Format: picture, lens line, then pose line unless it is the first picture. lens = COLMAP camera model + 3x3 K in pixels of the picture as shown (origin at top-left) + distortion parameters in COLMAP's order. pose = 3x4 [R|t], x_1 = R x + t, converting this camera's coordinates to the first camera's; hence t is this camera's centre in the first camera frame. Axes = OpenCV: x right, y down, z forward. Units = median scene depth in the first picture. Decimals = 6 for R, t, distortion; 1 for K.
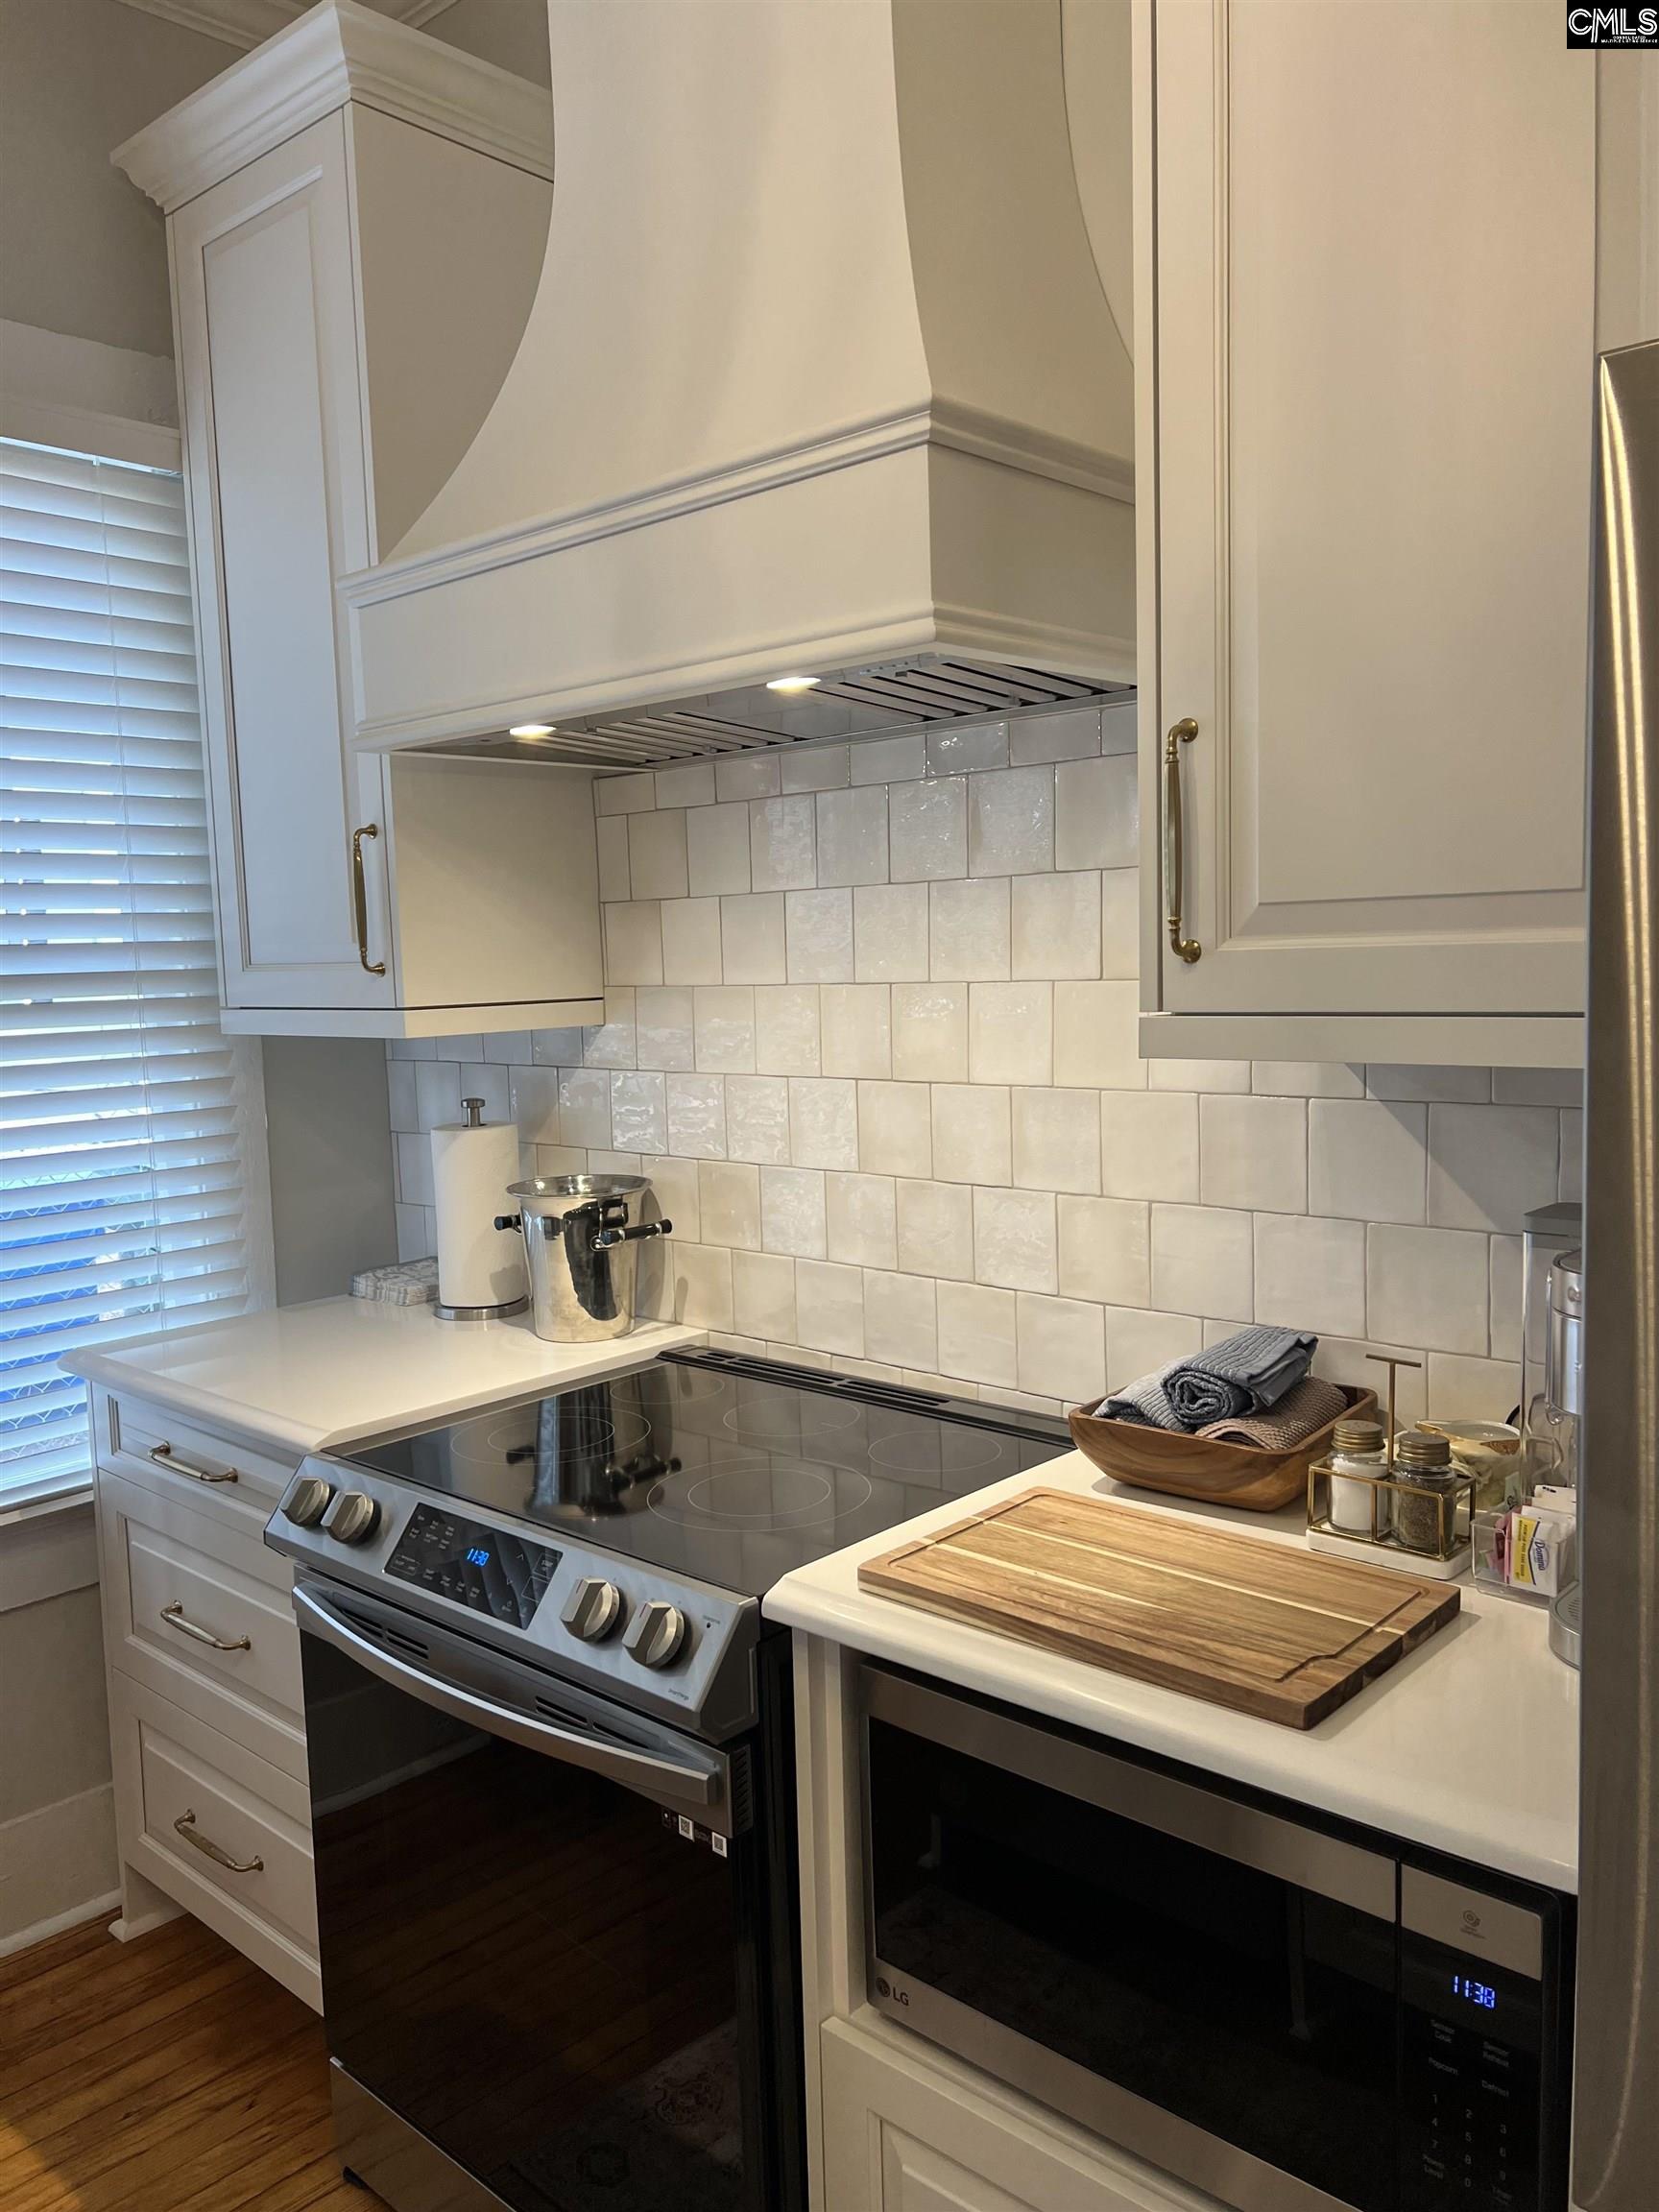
lens RADIAL K [[1656.0, 0, 813.1], [0, 1656.0, 1107.1], [0, 0, 1]] dist [0.013181, -0.007429]
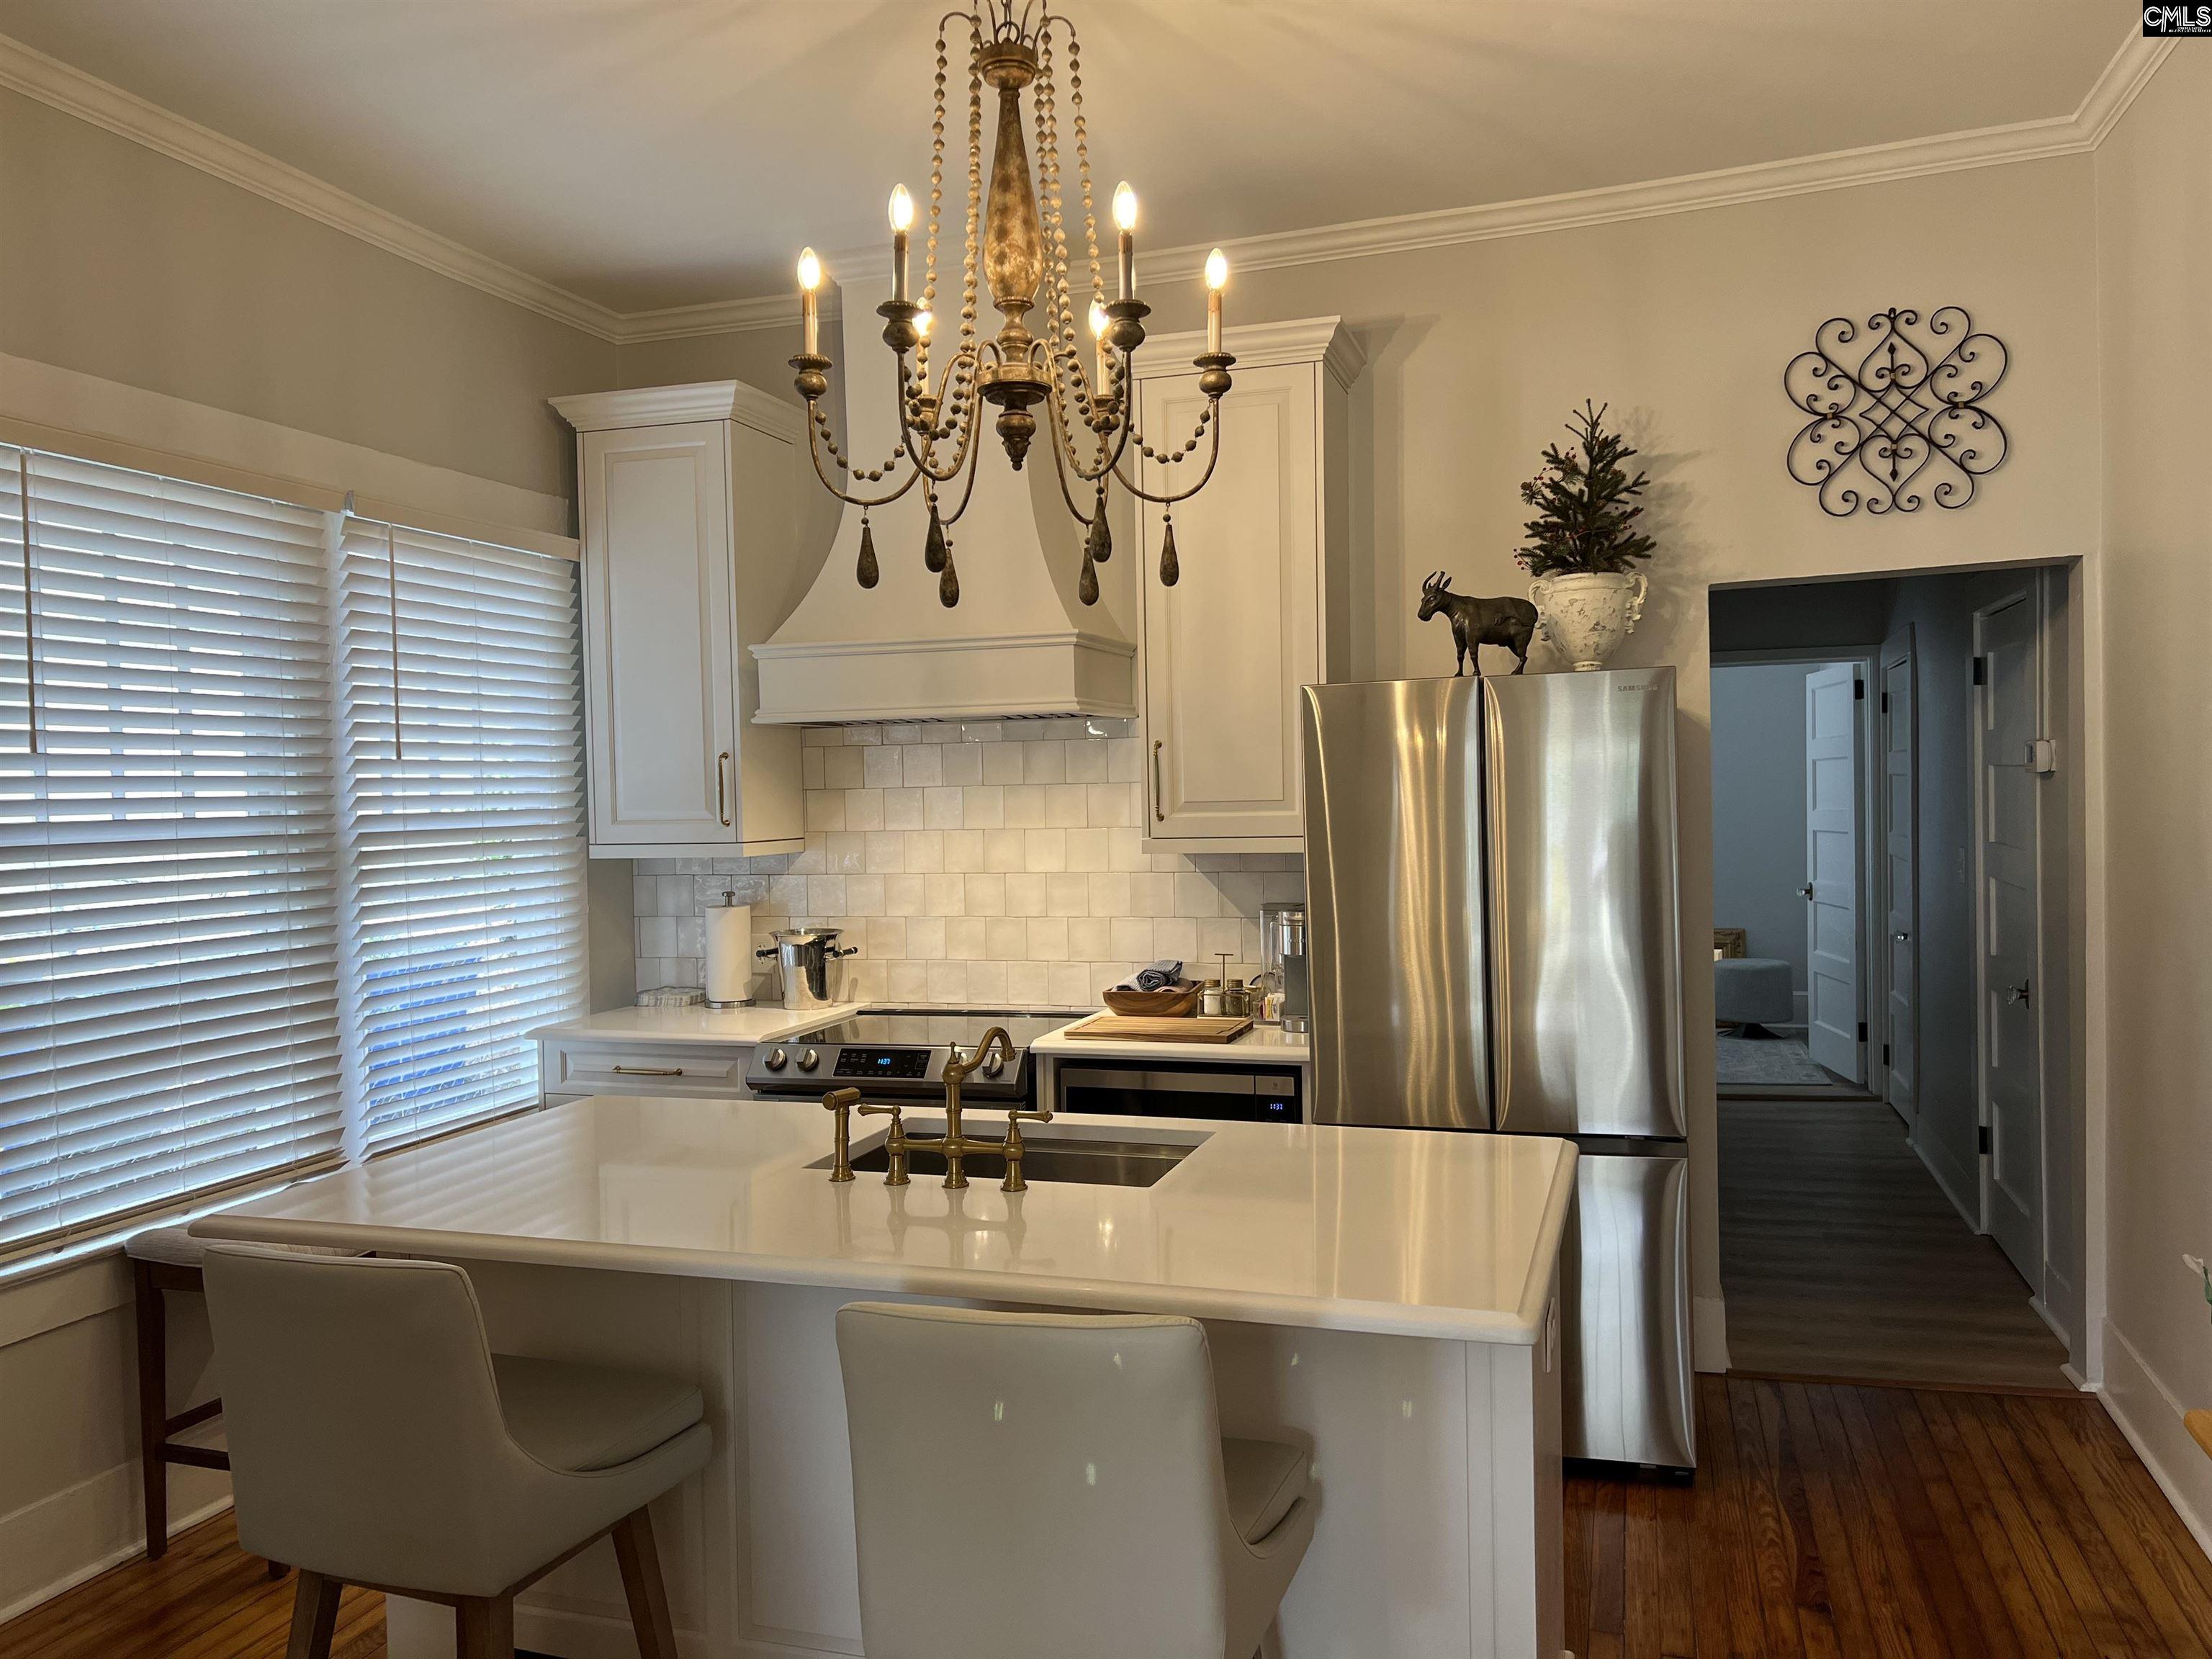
lens RADIAL K [[1656.0, 0, 1112.5], [0, 1656.0, 829.0], [0, 0, 1]] dist [0.013181, -0.007429]
pose [[0.910532, -0.000524, 0.413439, -0.671568], [0.034199, 0.996668, -0.074054, 0.089702], [-0.412023, 0.081568, 0.907515, -1.031498]]
